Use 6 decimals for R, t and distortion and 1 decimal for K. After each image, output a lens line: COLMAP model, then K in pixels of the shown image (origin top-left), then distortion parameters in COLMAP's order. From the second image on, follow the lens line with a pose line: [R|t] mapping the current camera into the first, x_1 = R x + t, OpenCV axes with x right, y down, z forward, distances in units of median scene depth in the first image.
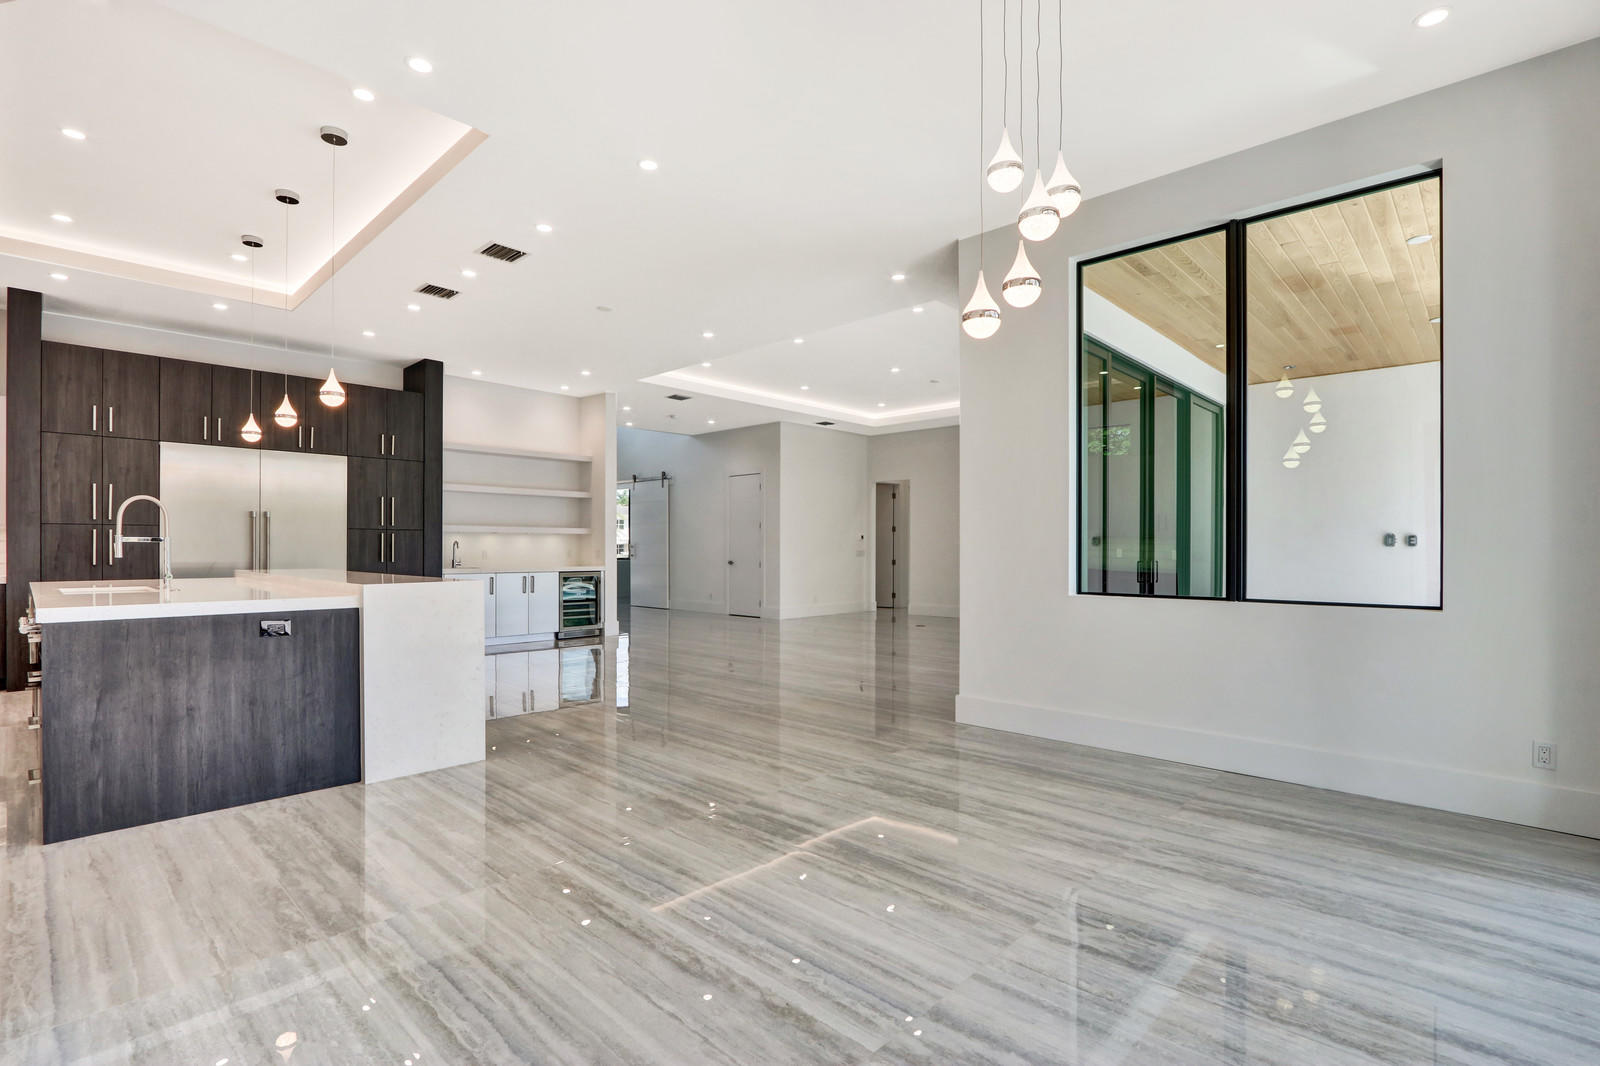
lens RADIAL K [[745.5, 0, 800.3], [0, 745.5, 543.6], [0, 0, 1]] dist [-0.014439, -0.000030]
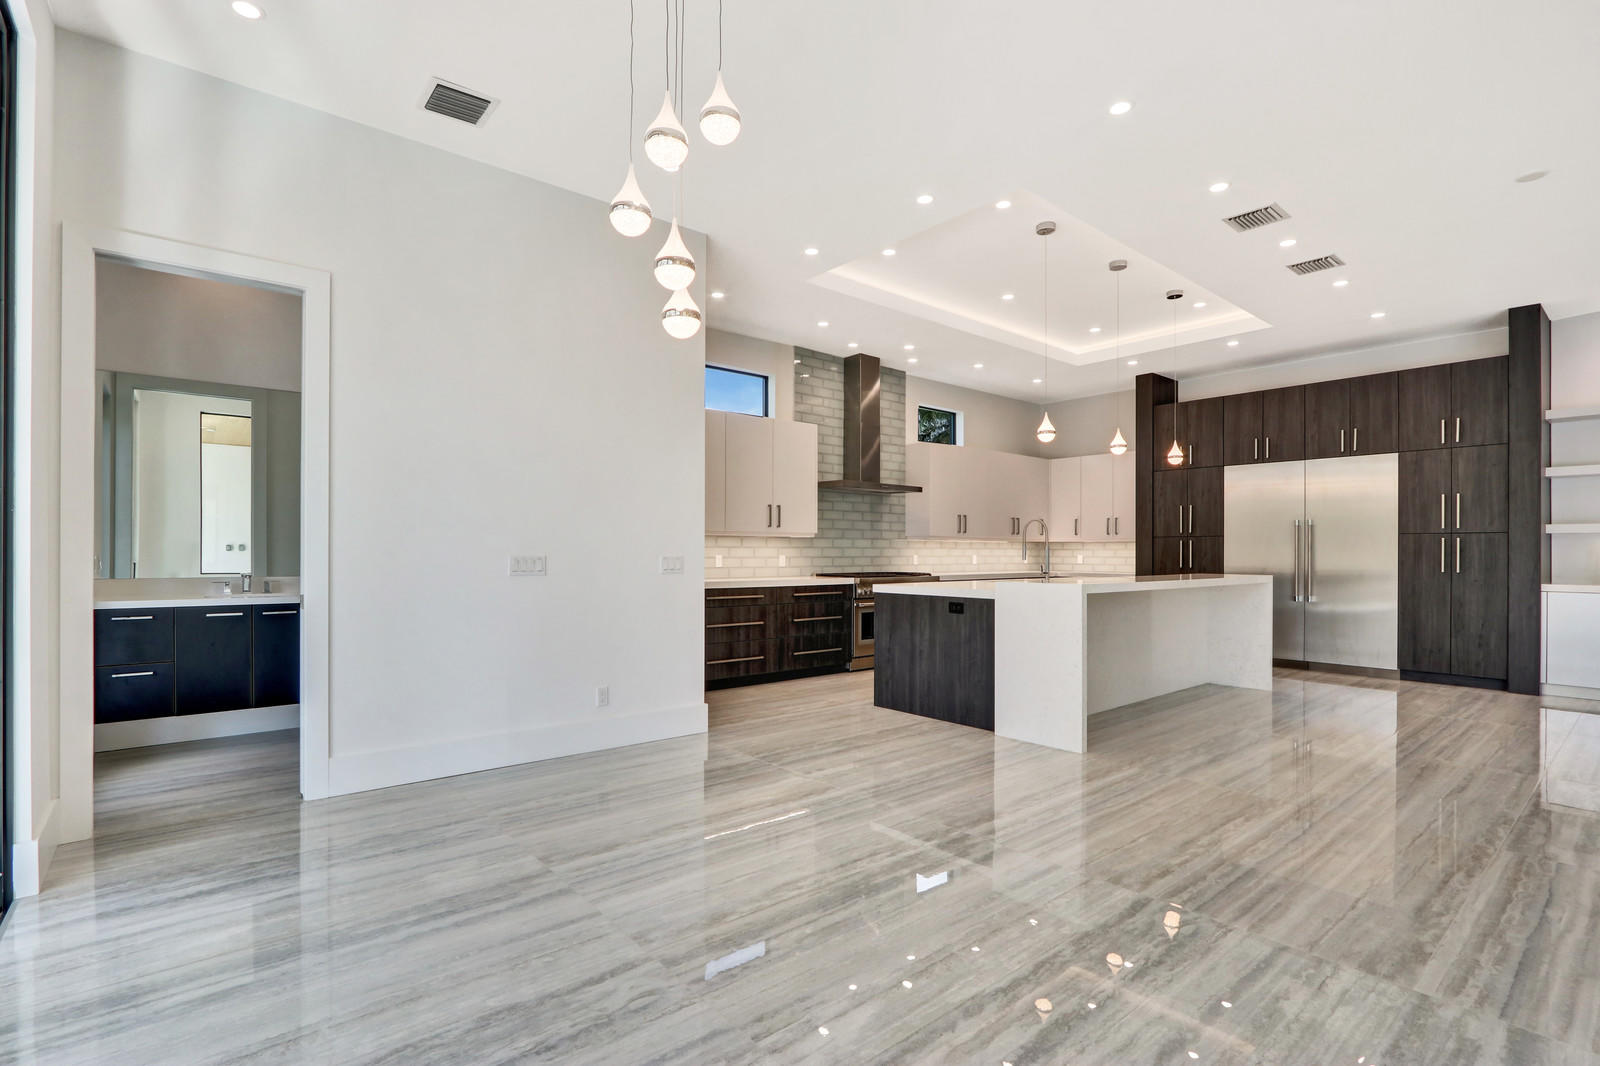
lens RADIAL K [[759.3, 0, 801.7], [0, 759.3, 557.1], [0, 0, 1]] dist [-0.012055, -0.000059]
pose [[-0.118478, 0.004073, -0.992948, 0.786017], [0.002831, 0.999989, 0.003764, 0.005736], [0.992953, -0.002365, -0.118488, 0.826821]]
